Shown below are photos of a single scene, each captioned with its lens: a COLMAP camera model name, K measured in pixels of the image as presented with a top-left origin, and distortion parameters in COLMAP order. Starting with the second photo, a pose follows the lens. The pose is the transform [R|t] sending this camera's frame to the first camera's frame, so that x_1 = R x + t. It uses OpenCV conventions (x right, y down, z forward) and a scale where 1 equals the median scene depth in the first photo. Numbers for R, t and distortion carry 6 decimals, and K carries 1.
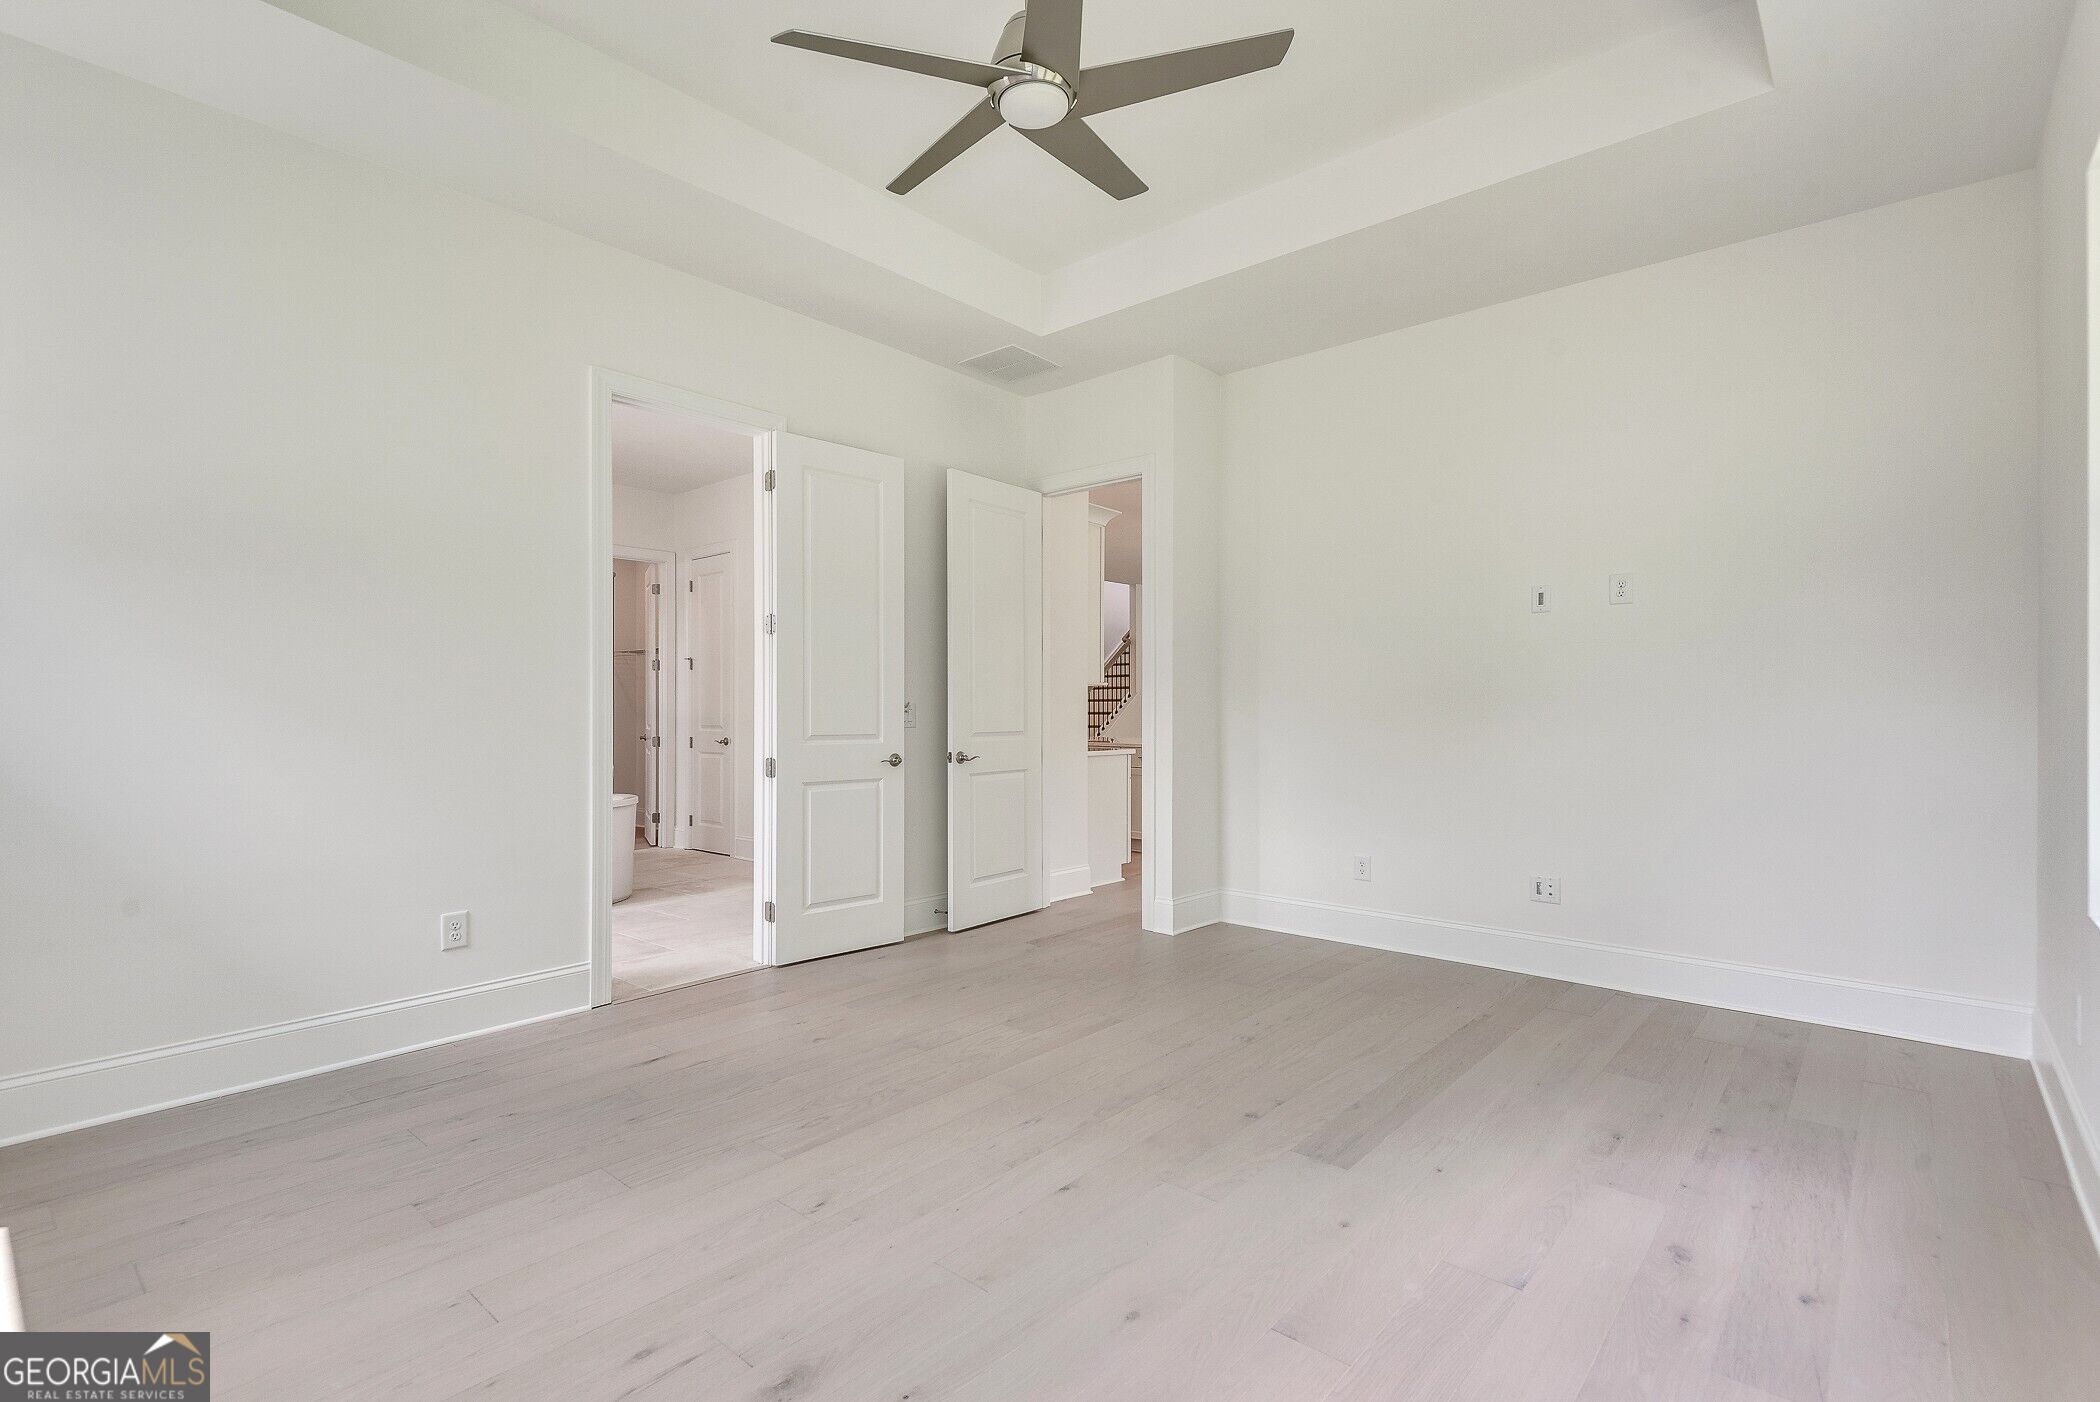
lens RADIAL K [[961.3, 0, 1058.0], [0, 961.3, 701.2], [0, 0, 1]] dist [0.028316, -0.000185]
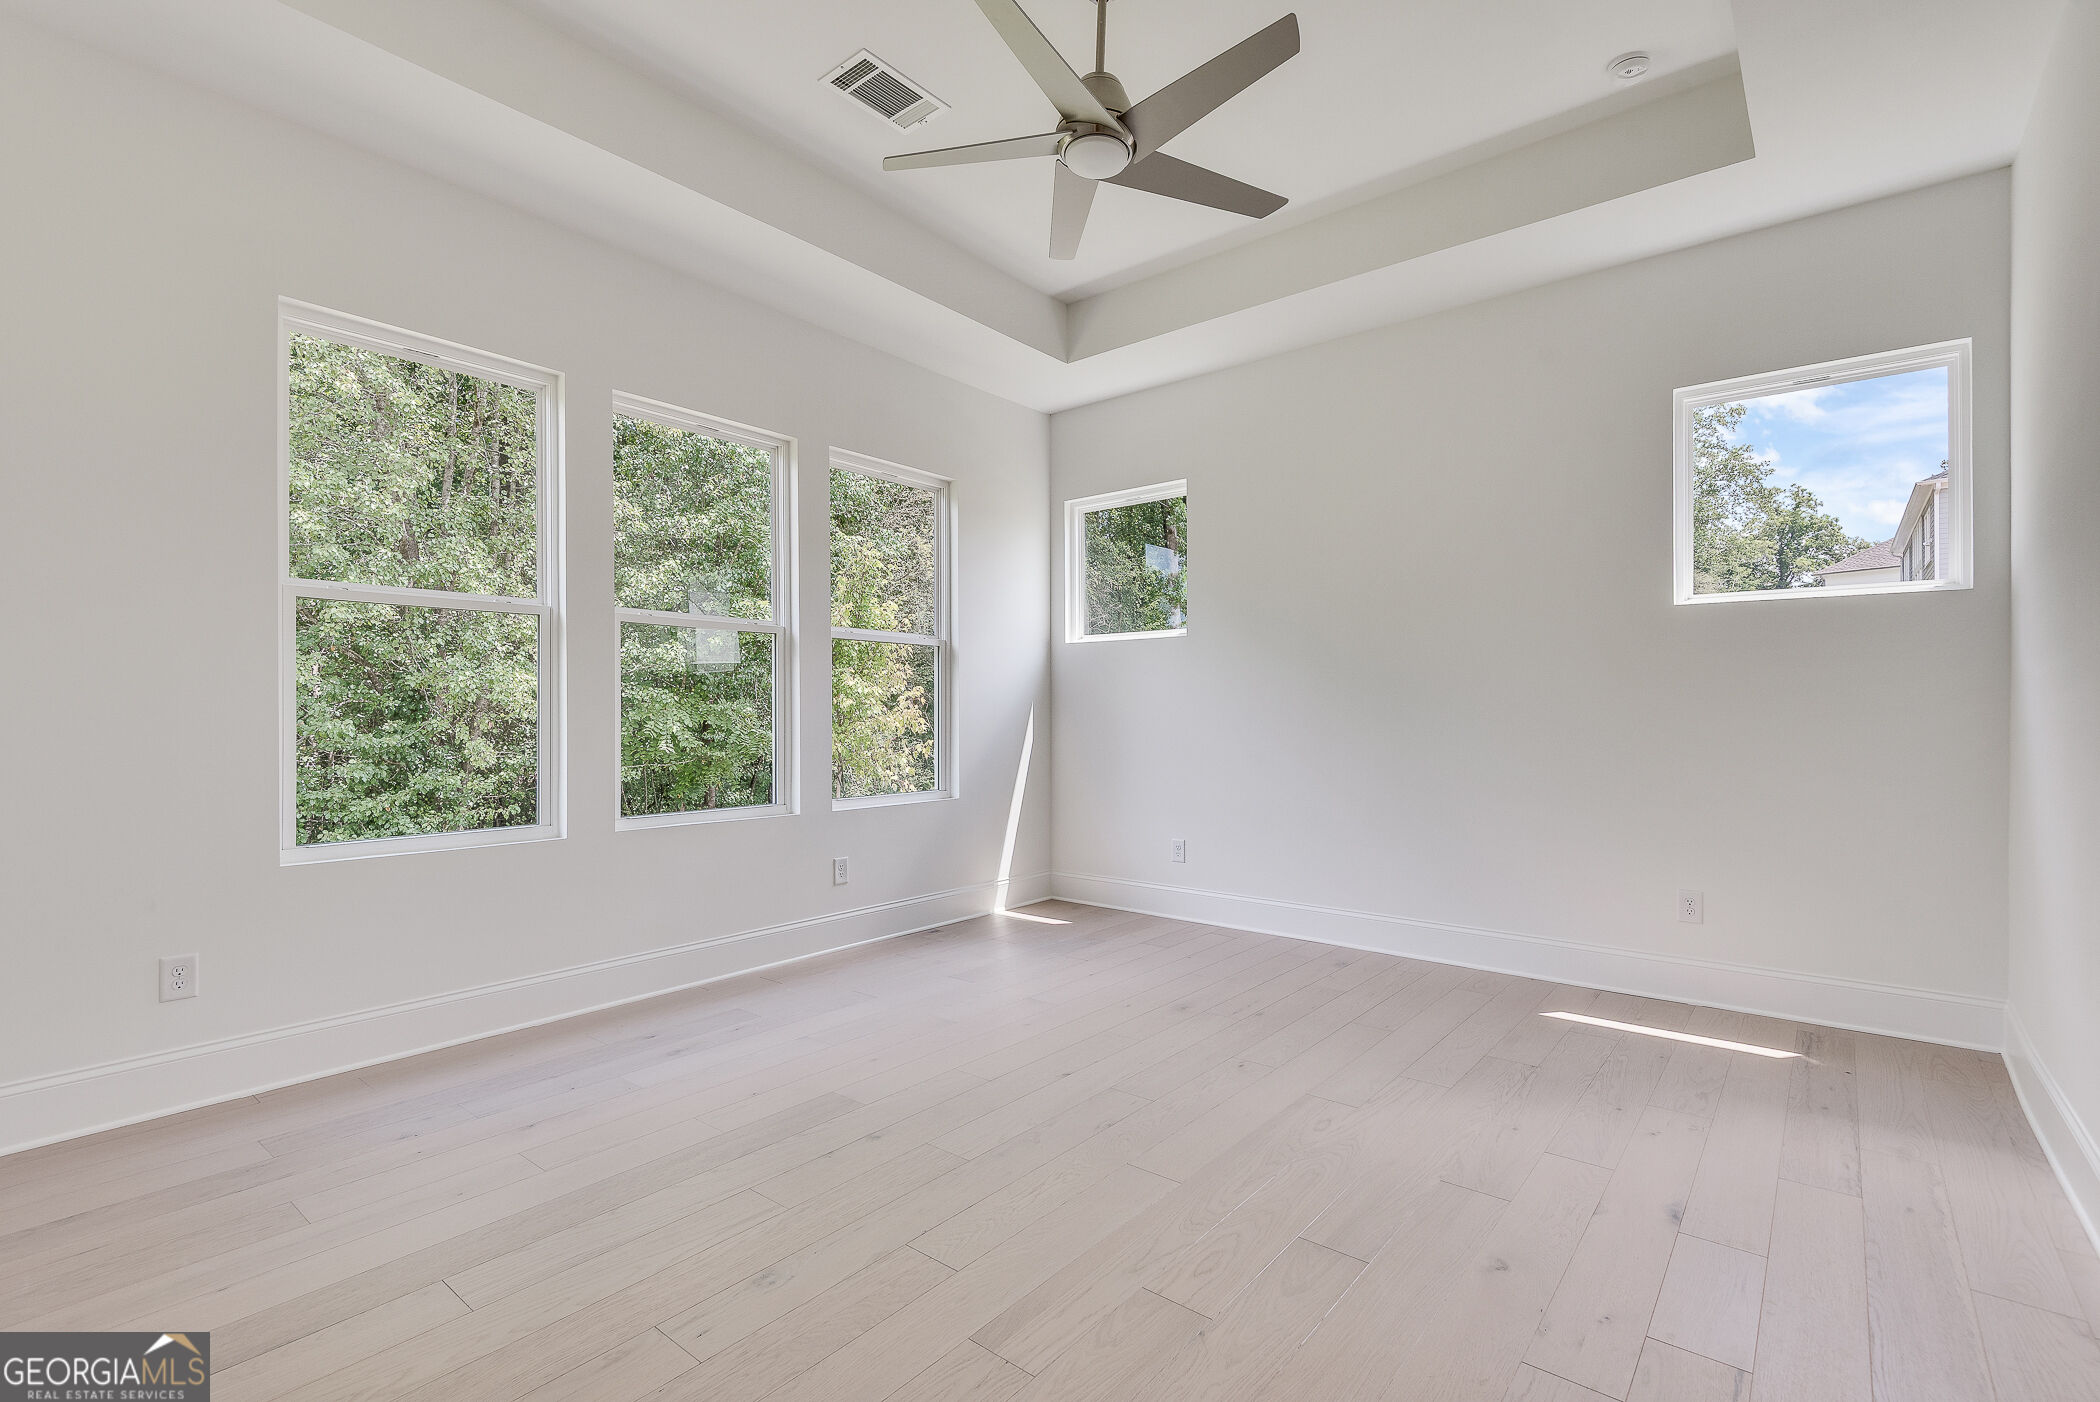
lens RADIAL K [[961.3, 0, 1058.0], [0, 961.3, 701.2], [0, 0, 1]] dist [0.028316, -0.000185]
pose [[-0.999506, 0.000815, -0.031406, 0.037065], [0.001344, 0.999858, -0.016820, 0.013557], [0.031388, -0.016854, -0.999365, 1.482748]]
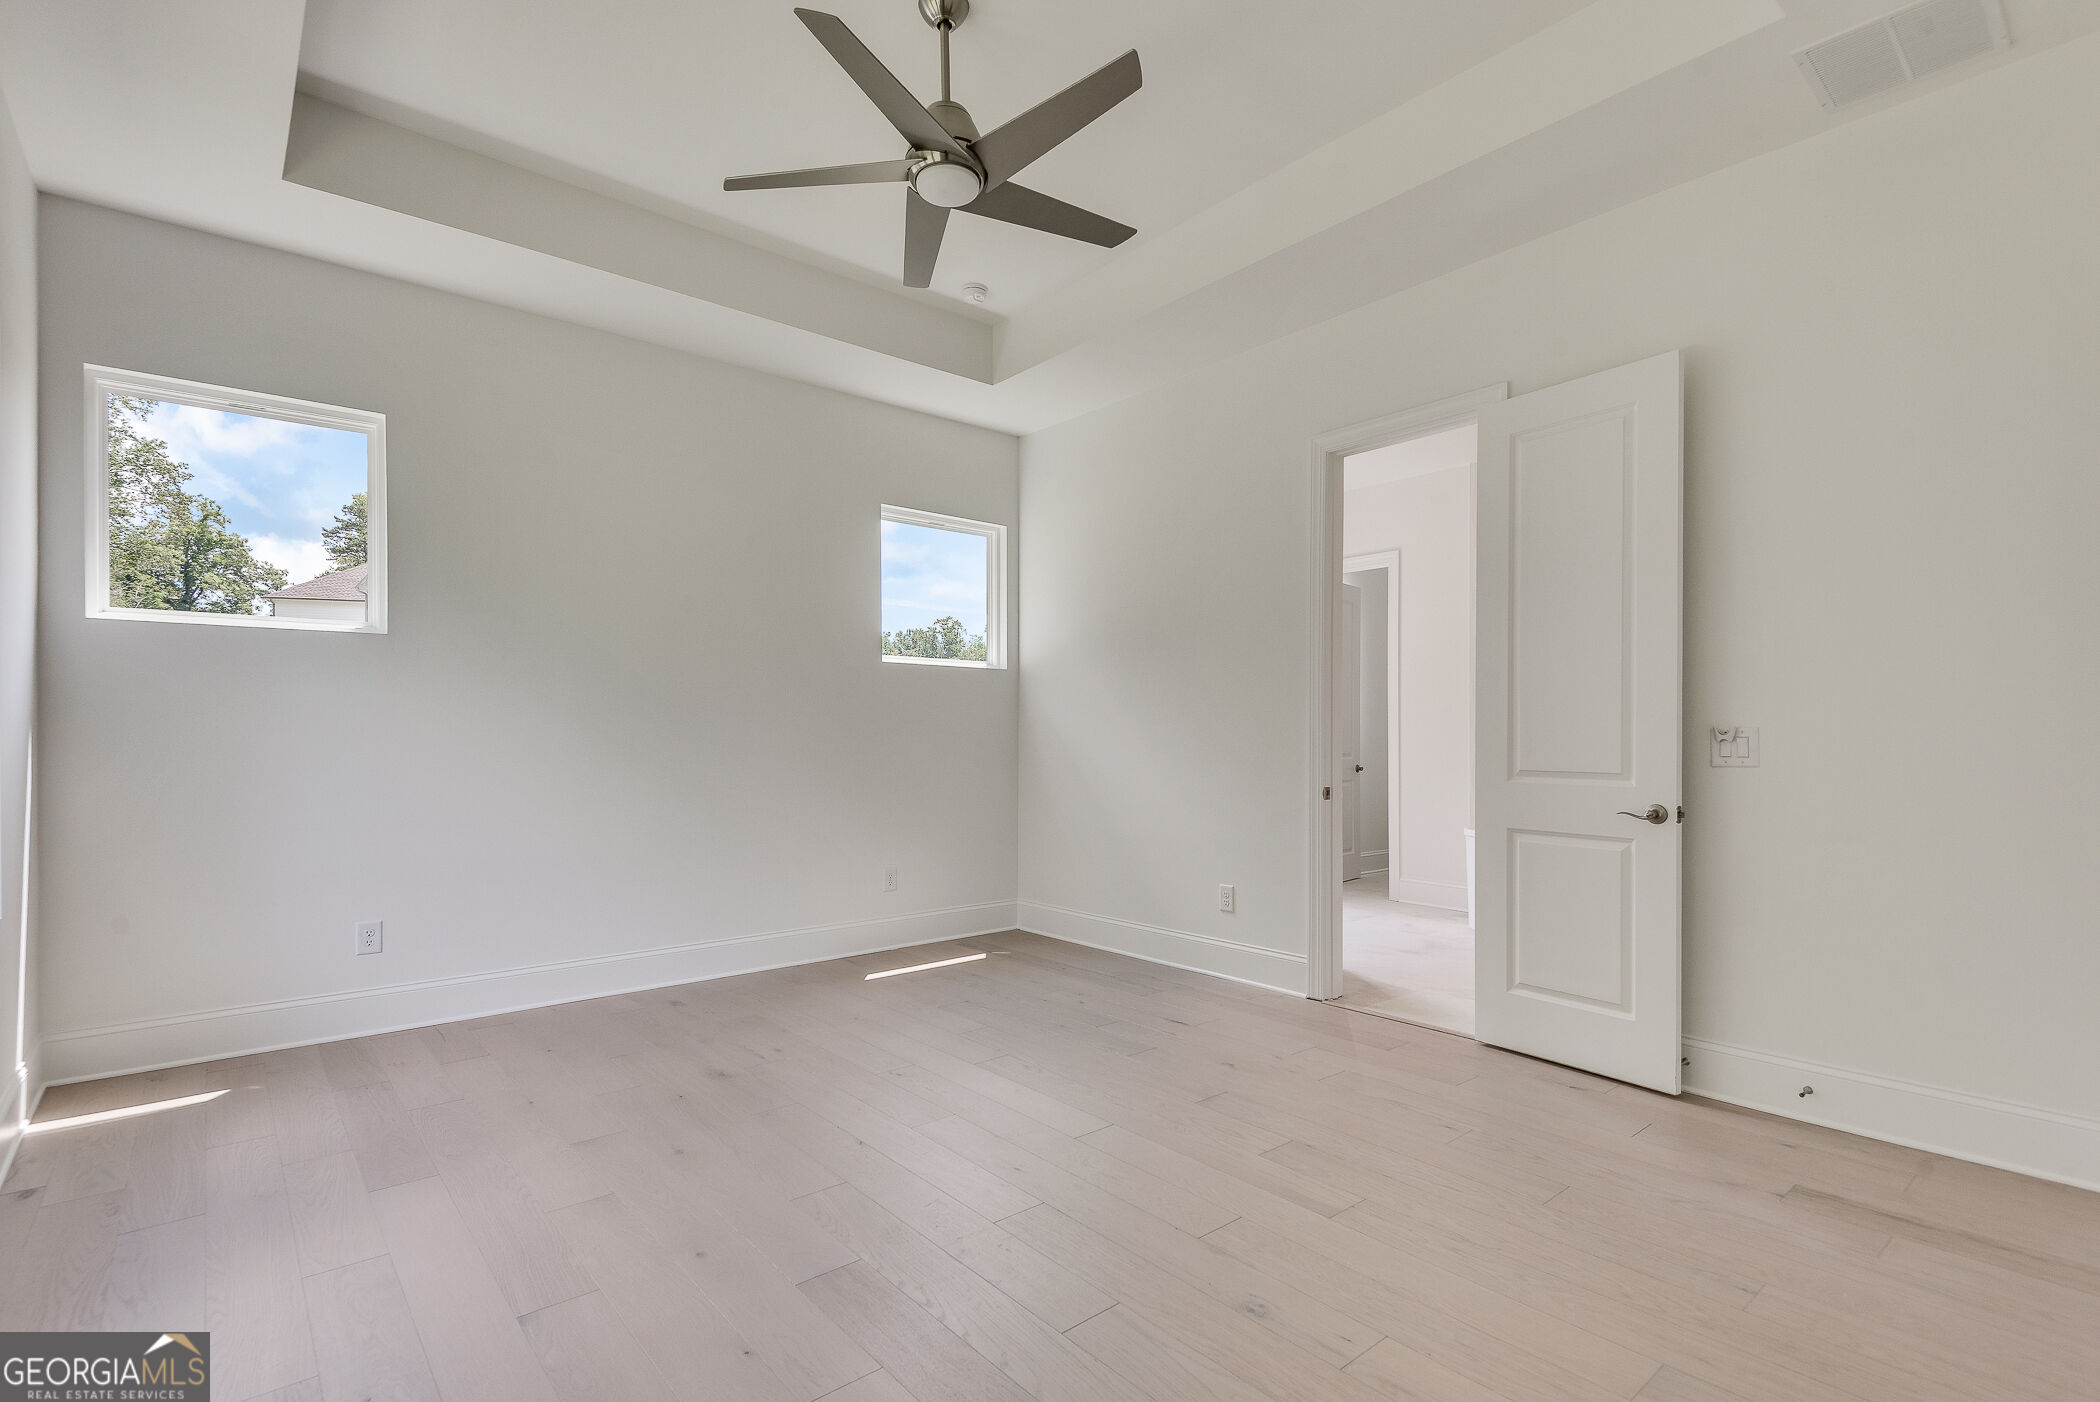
lens RADIAL K [[990.3, 0, 1037.0], [0, 990.3, 724.8], [0, 0, 1]] dist [0.000454, -0.000191]
pose [[-0.152021, -0.007696, -0.988347, 0.748405], [0.007645, 0.999931, -0.008962, 0.003109], [0.988348, -0.008919, -0.151952, 0.895478]]
